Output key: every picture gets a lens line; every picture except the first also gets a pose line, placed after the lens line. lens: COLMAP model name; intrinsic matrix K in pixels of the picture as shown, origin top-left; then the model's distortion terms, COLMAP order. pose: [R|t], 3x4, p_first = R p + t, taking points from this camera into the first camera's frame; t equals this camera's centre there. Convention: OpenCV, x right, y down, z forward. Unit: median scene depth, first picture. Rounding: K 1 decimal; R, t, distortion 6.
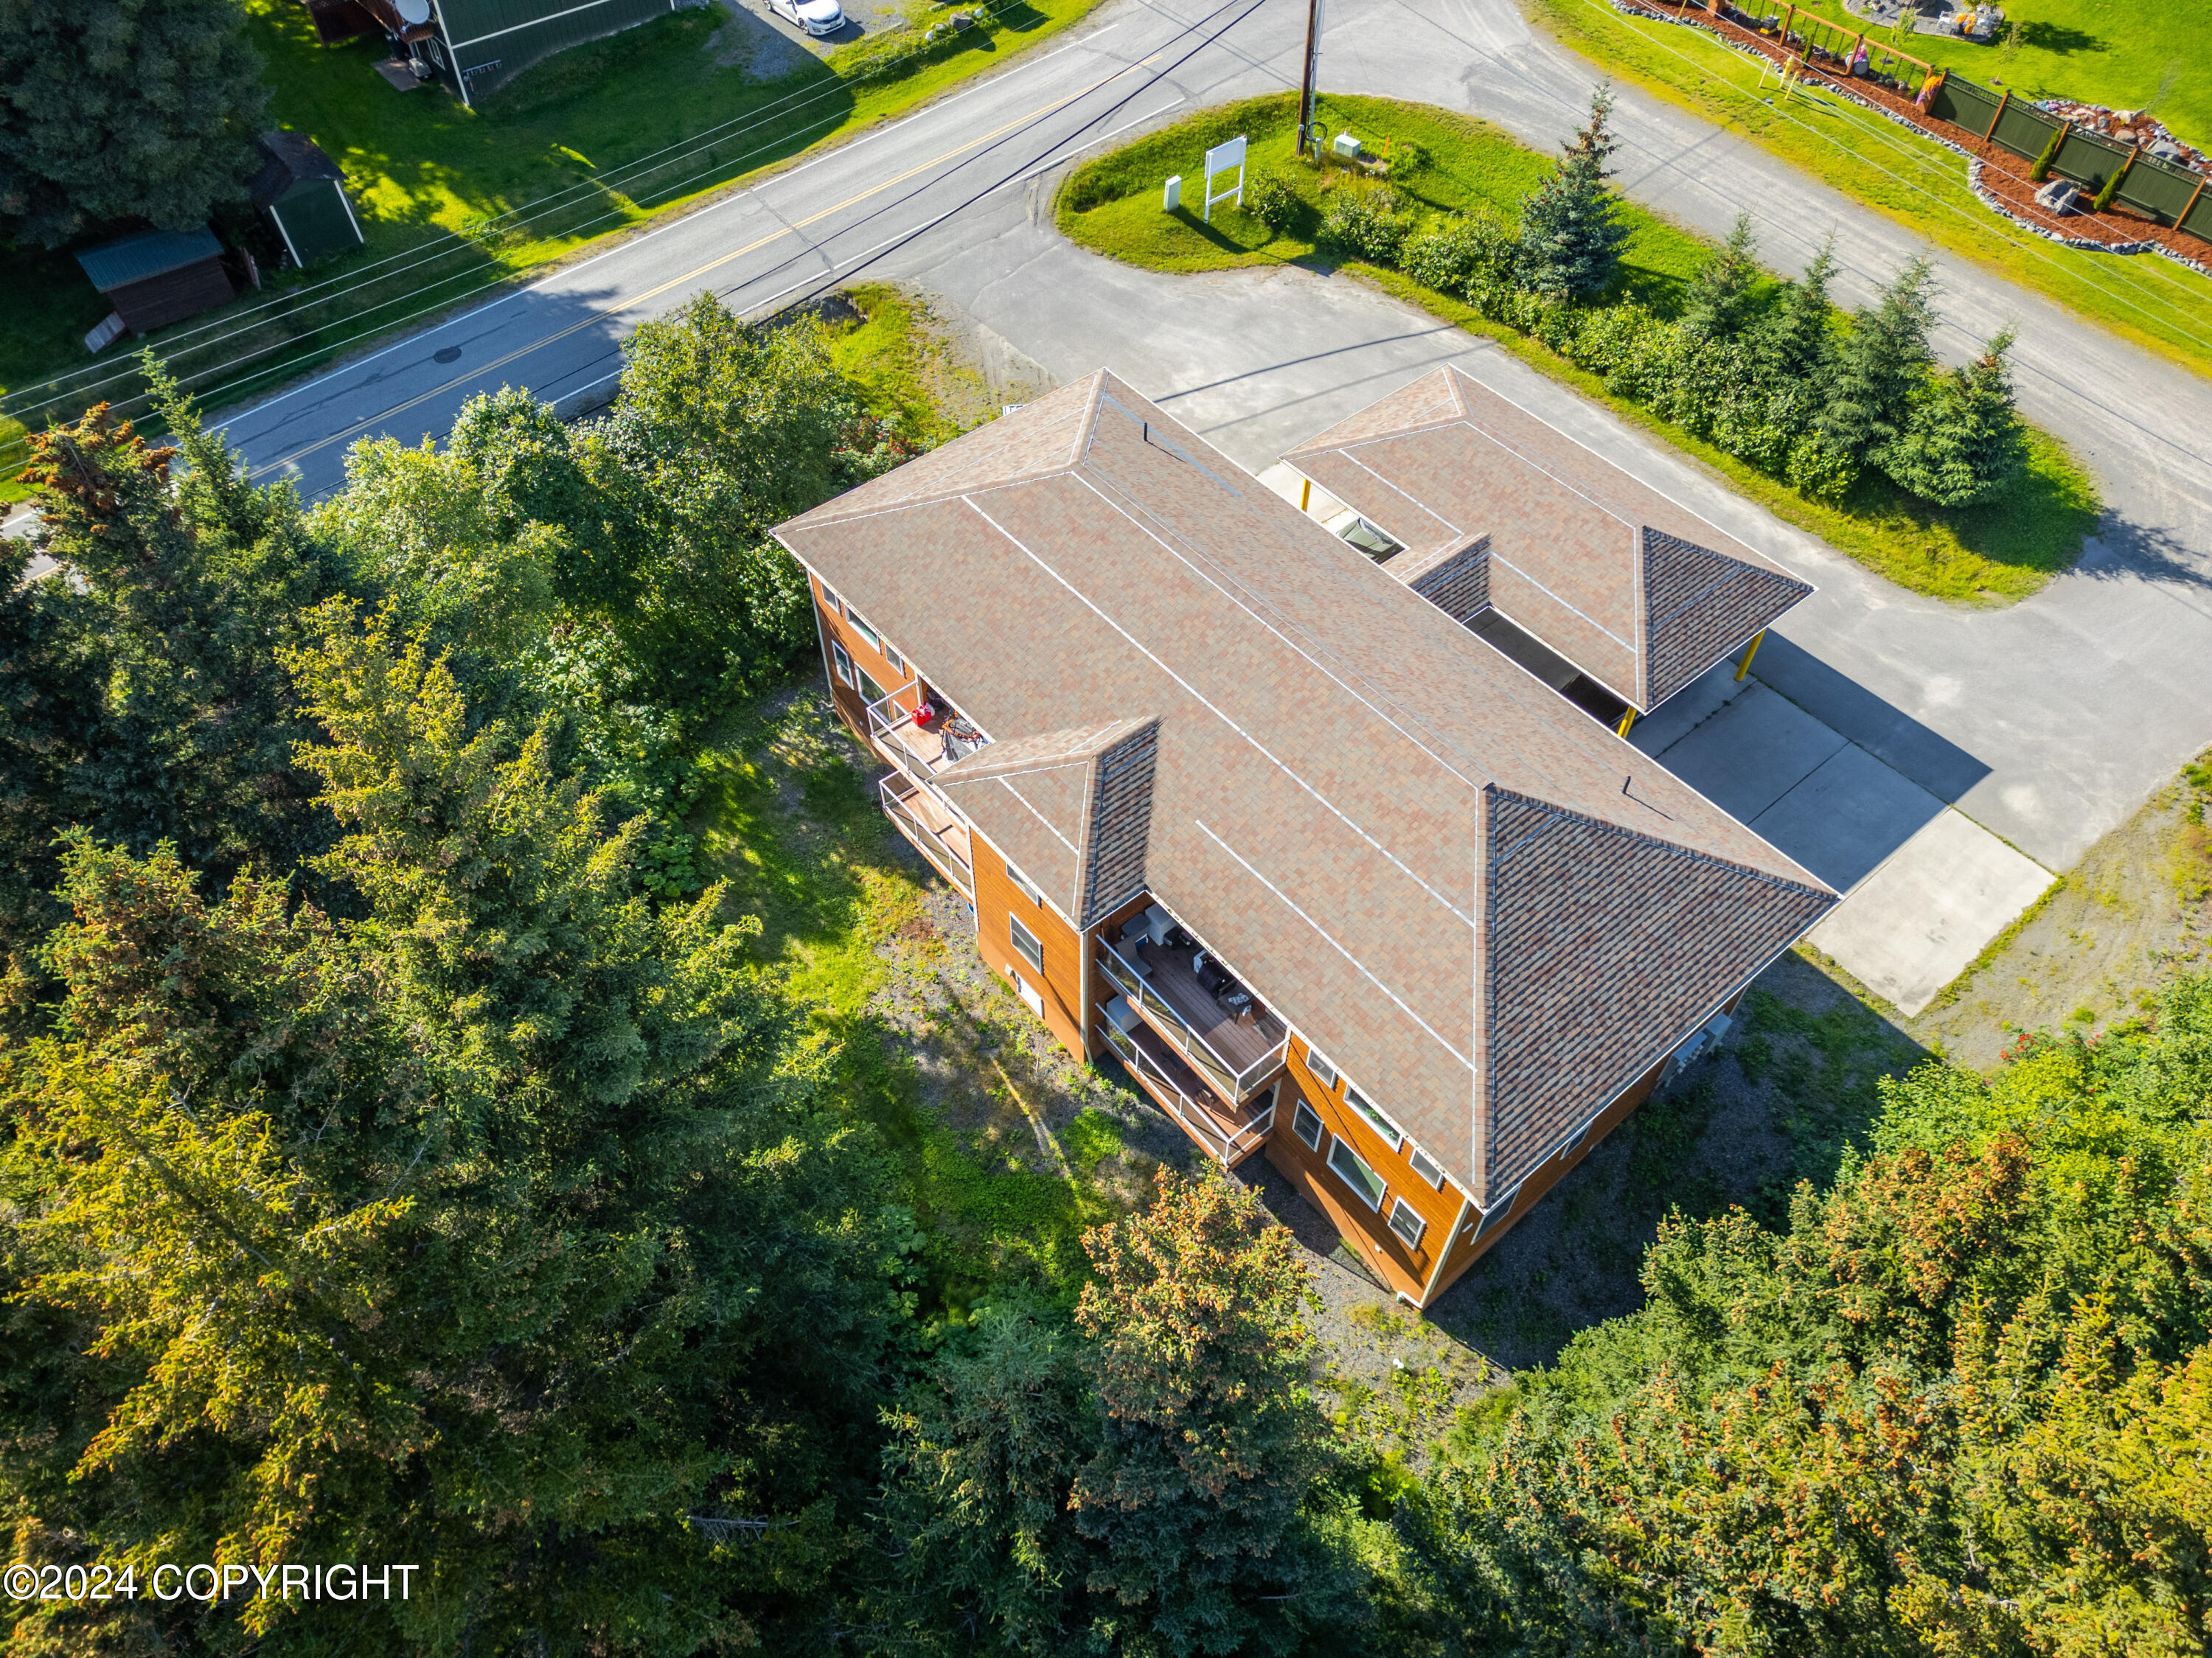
lens RADIAL K [[1528.8, 0, 1118.2], [0, 1528.8, 831.7], [0, 0, 1]] dist [0.056998, -0.064330]
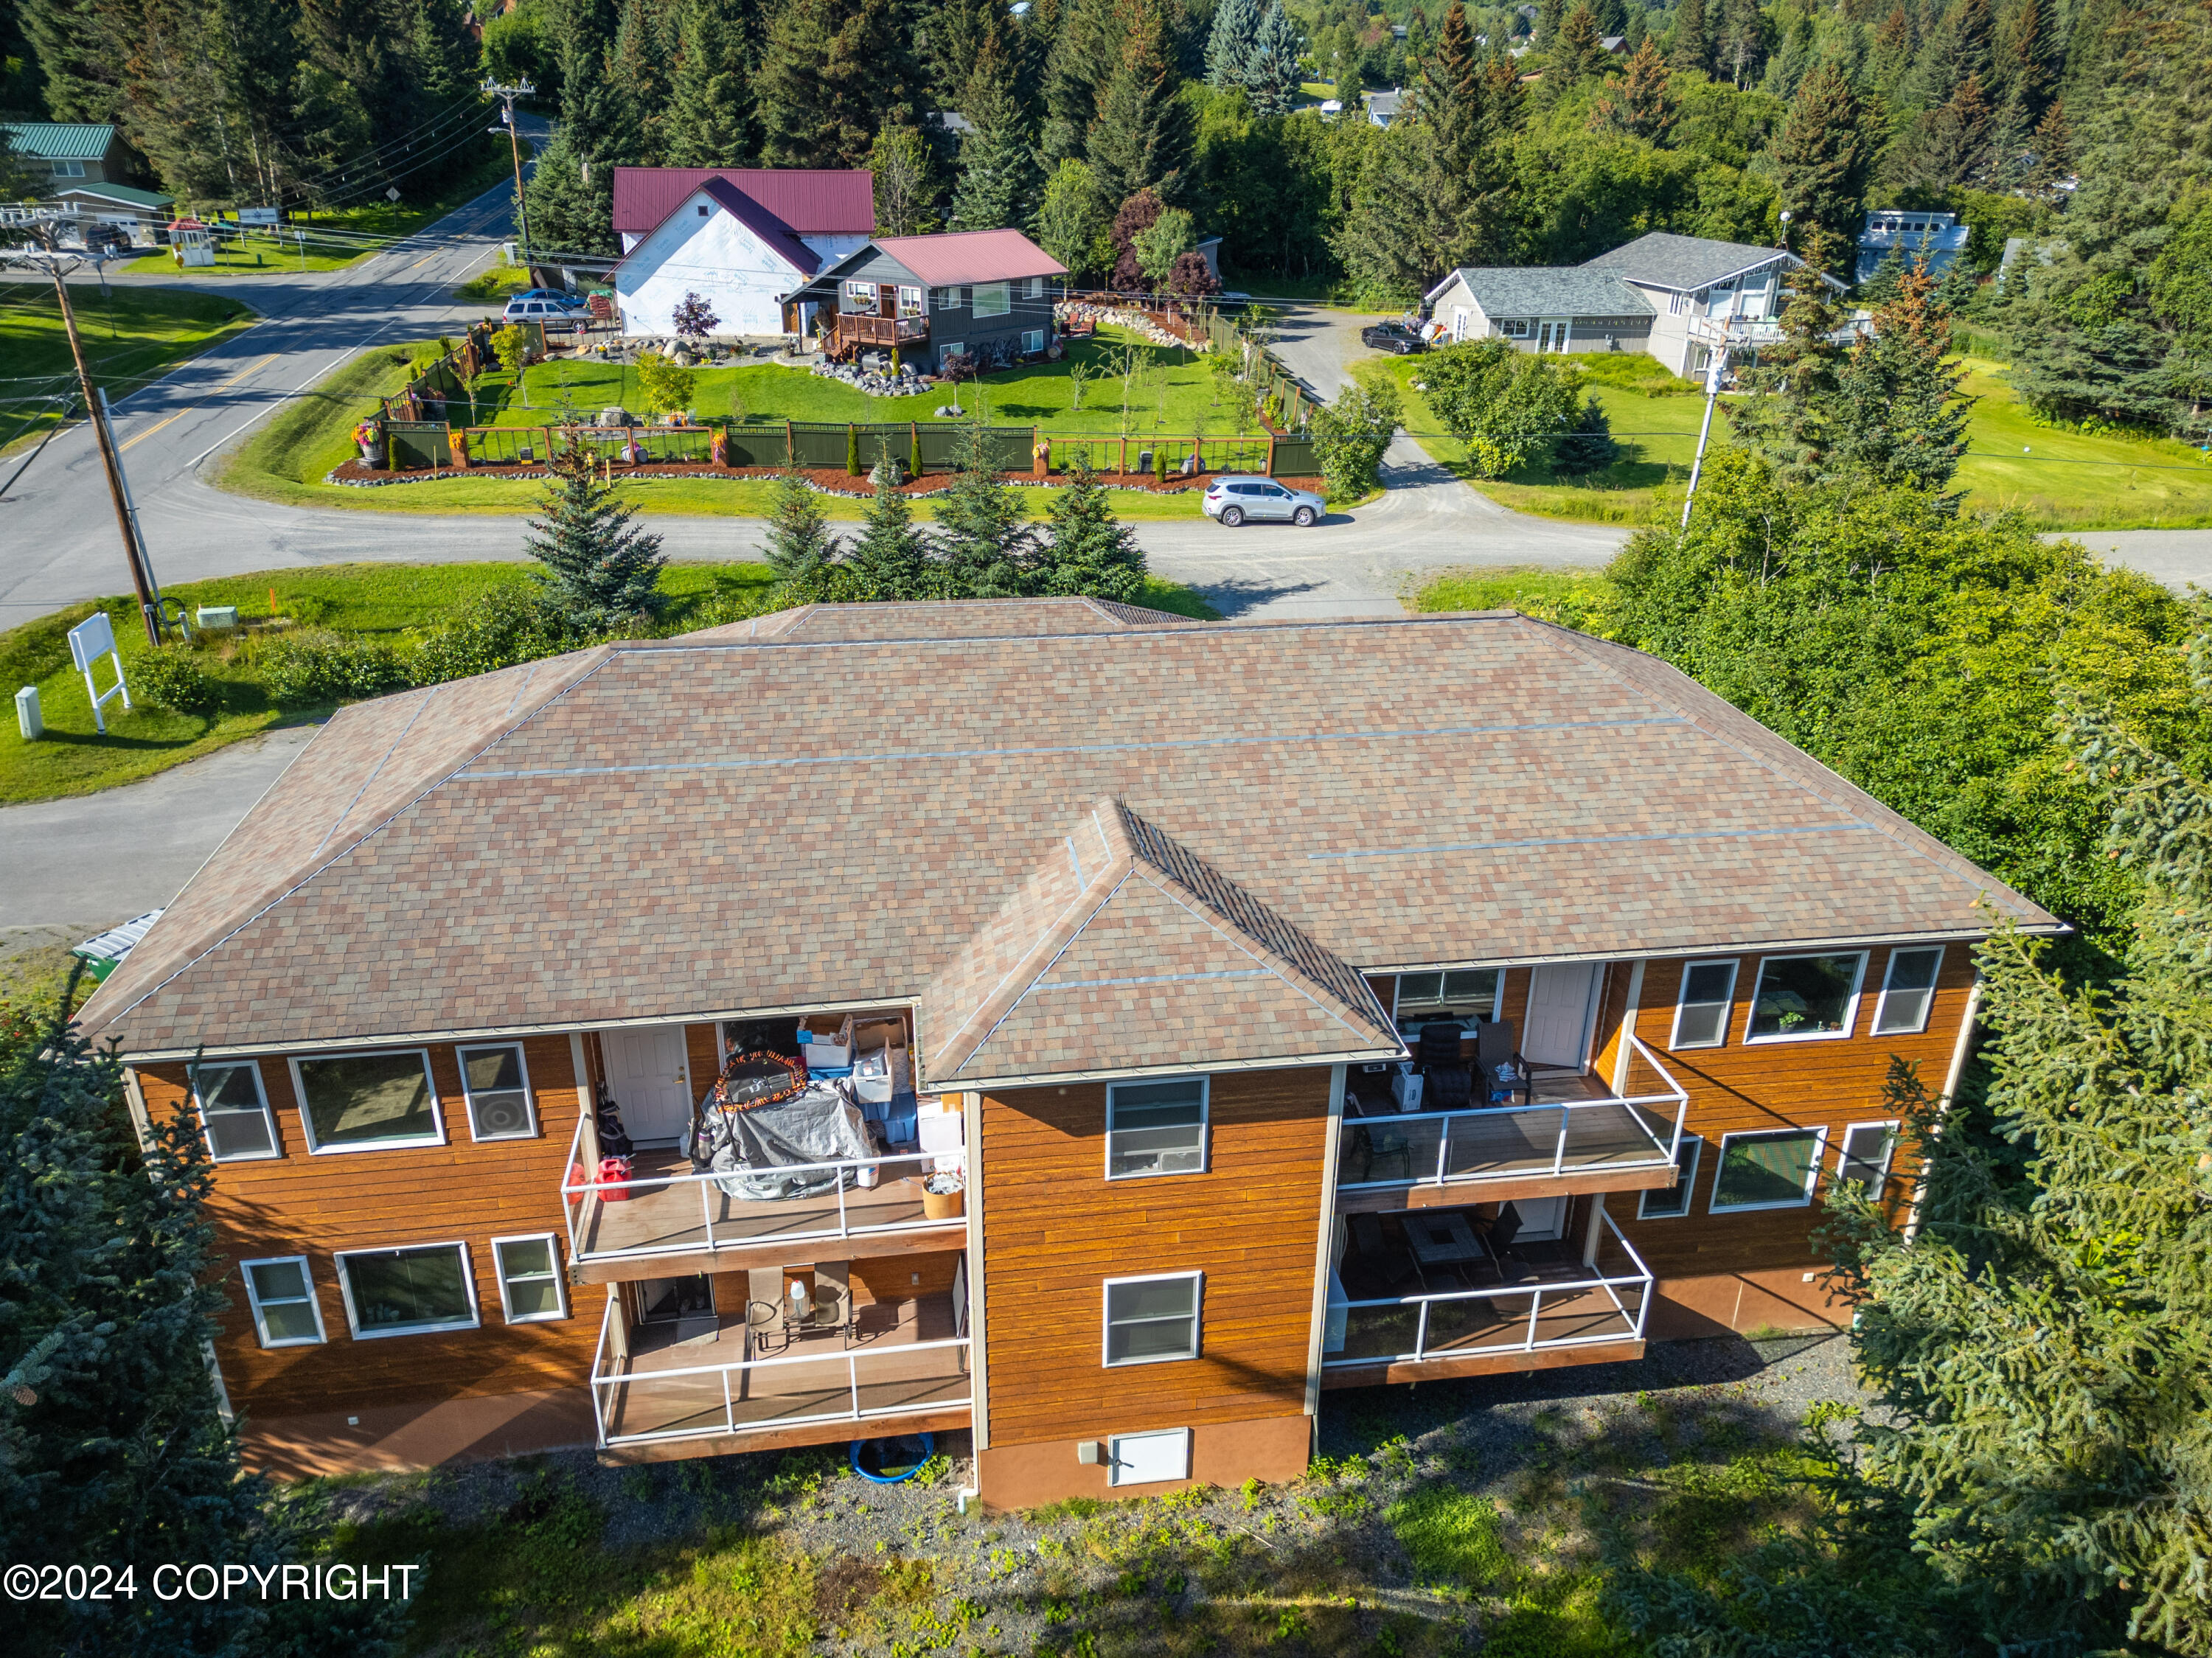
lens RADIAL K [[1540.3, 0, 1103.9], [0, 1540.3, 814.8], [0, 0, 1]] dist [0.068257, -0.062628]
pose [[0.525031, -0.356894, 0.772638, -0.270634], [0.664923, 0.738673, -0.110631, -0.003200], [-0.531243, 0.571829, 0.625133, 0.383232]]
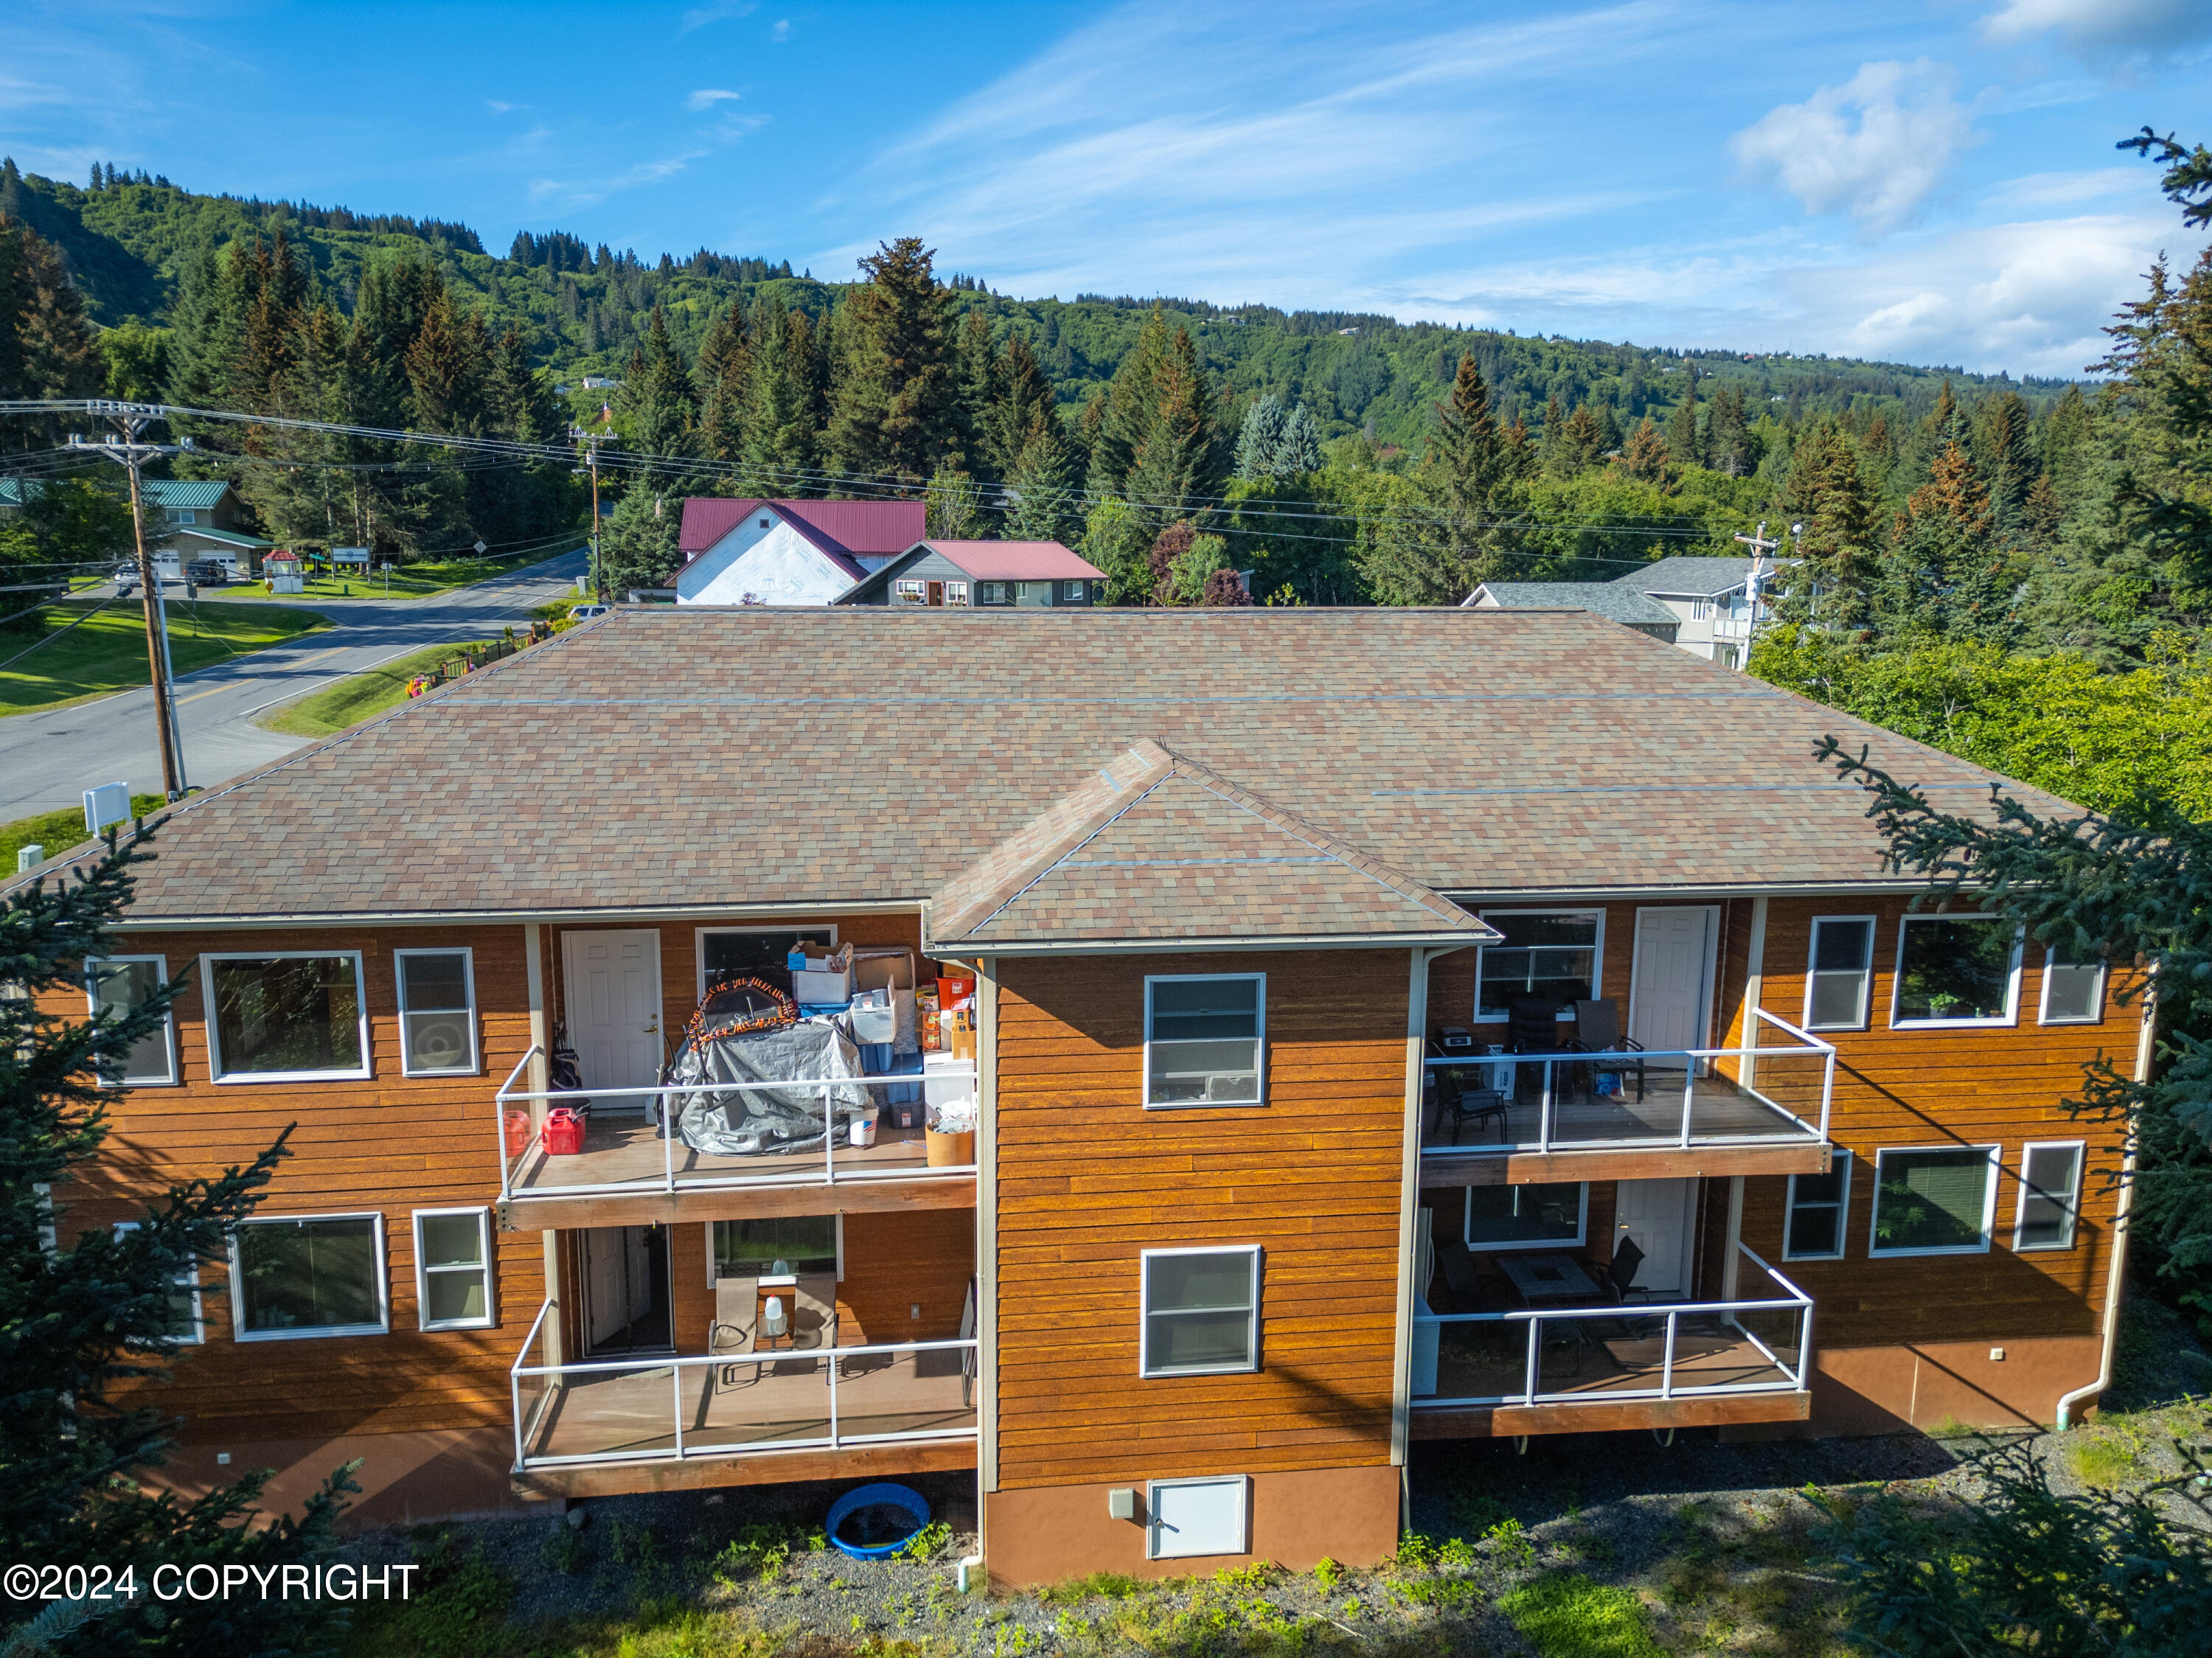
lens RADIAL K [[1540.3, 0, 1103.9], [0, 1540.3, 814.8], [0, 0, 1]] dist [0.068257, -0.062628]
pose [[0.545526, -0.156457, 0.823361, -0.266115], [0.656633, 0.690278, -0.303890, 0.060247], [-0.520802, 0.706425, 0.479300, 0.467306]]
